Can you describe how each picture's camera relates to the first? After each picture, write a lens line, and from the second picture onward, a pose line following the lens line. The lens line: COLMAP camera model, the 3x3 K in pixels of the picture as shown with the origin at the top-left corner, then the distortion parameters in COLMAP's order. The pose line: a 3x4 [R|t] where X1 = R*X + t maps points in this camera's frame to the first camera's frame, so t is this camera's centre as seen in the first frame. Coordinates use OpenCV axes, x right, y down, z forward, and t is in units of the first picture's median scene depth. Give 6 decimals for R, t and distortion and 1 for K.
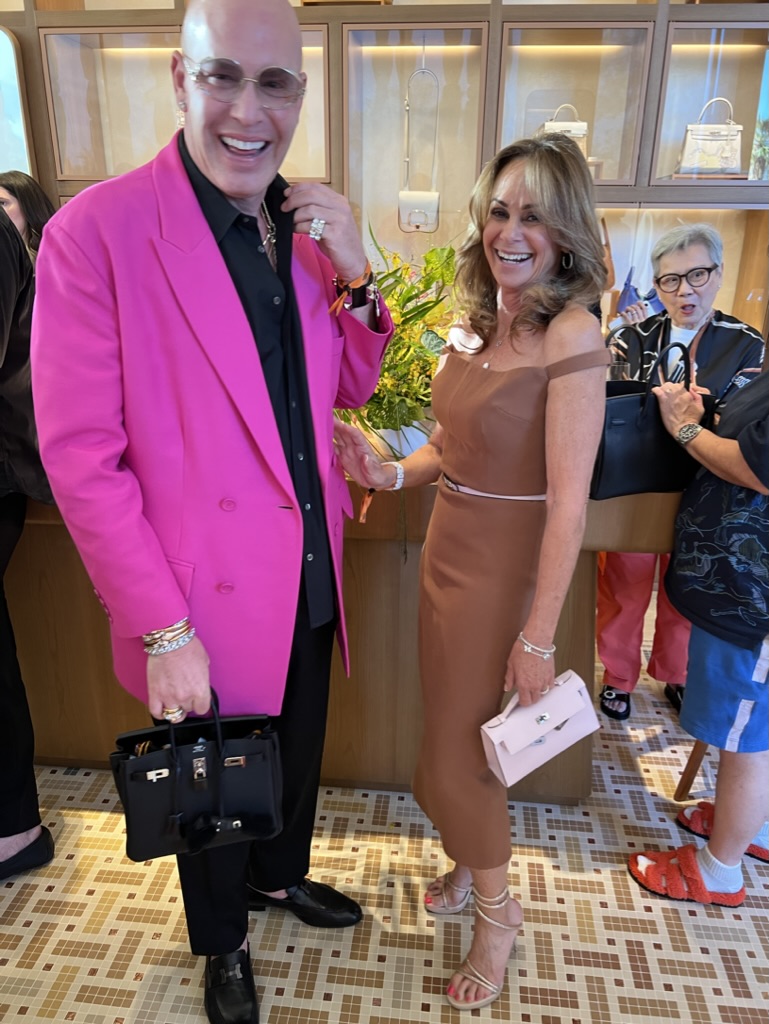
lens RADIAL K [[768.5, 0, 385.7], [0, 768.5, 512.8], [0, 0, 1]] dist [-0.002642, -0.004434]
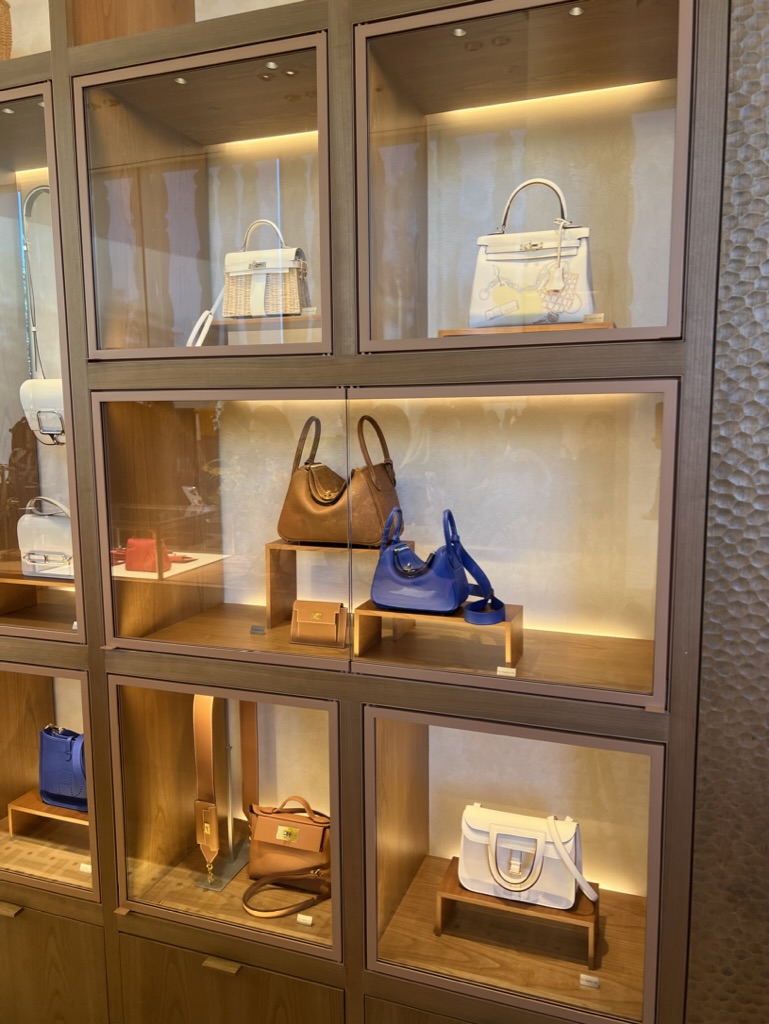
lens RADIAL K [[768.5, 0, 383.8], [0, 768.5, 511.4], [0, 0, 1]] dist [-0.002642, -0.004434]
pose [[0.970489, 0.010824, -0.240902, 0.456351], [-0.067306, 0.971450, -0.227497, -0.218295], [0.231562, 0.236997, 0.943510, 0.563334]]
